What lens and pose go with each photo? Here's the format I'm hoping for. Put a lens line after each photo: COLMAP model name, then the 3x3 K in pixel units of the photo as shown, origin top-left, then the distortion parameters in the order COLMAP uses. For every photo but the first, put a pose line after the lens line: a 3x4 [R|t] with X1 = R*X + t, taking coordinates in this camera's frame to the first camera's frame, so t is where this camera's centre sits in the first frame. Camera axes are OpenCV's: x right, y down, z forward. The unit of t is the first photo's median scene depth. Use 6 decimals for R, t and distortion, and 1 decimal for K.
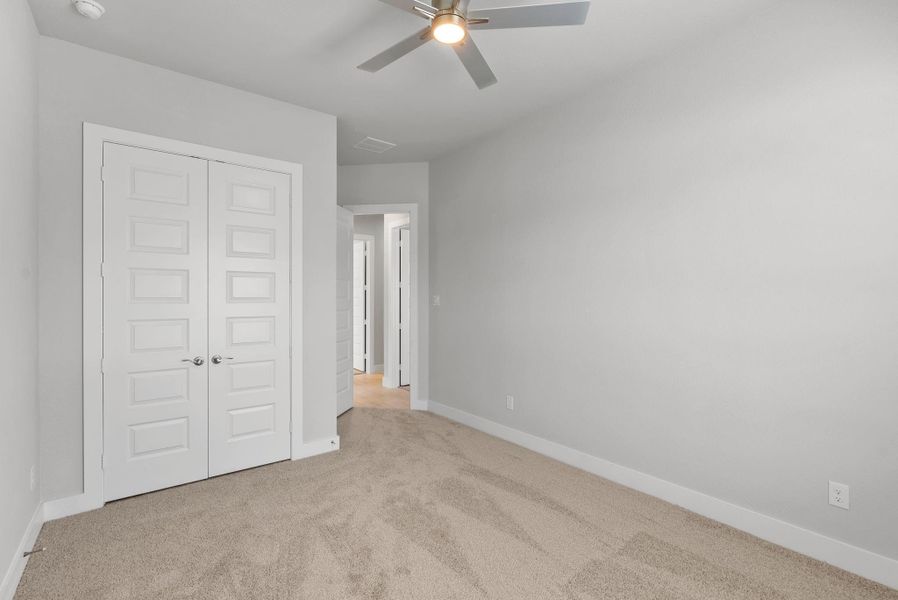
lens RADIAL K [[388.1, 0, 452.1], [0, 388.1, 298.3], [0, 0, 1]] dist [0.004724, 0.001221]
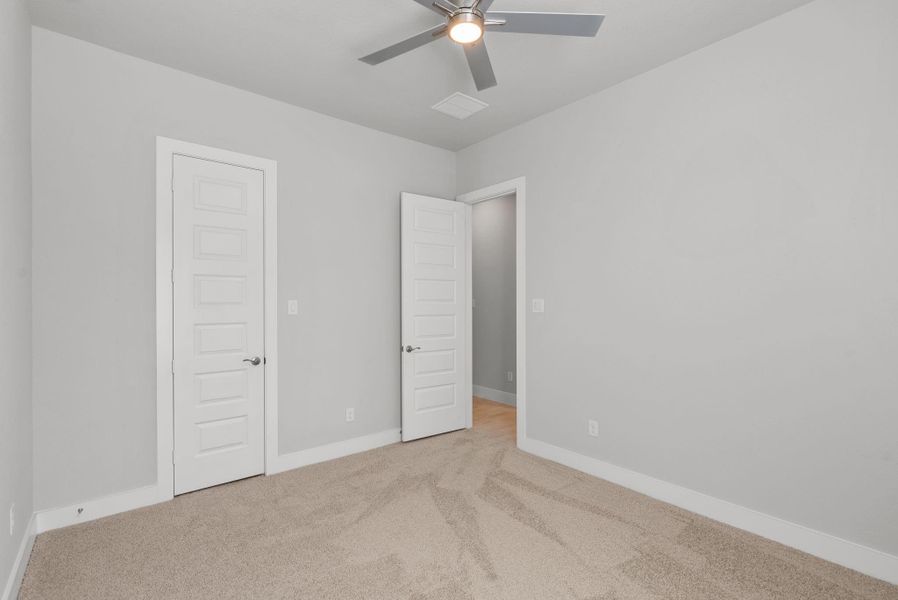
lens RADIAL K [[415.1, 0, 442.6], [0, 415.1, 309.1], [0, 0, 1]] dist [0.001909, -0.001565]
pose [[0.999105, 0.001172, 0.042286, -0.173348], [-0.001675, 0.999928, 0.011856, 0.001796], [-0.042270, -0.011917, 0.999035, -0.127171]]
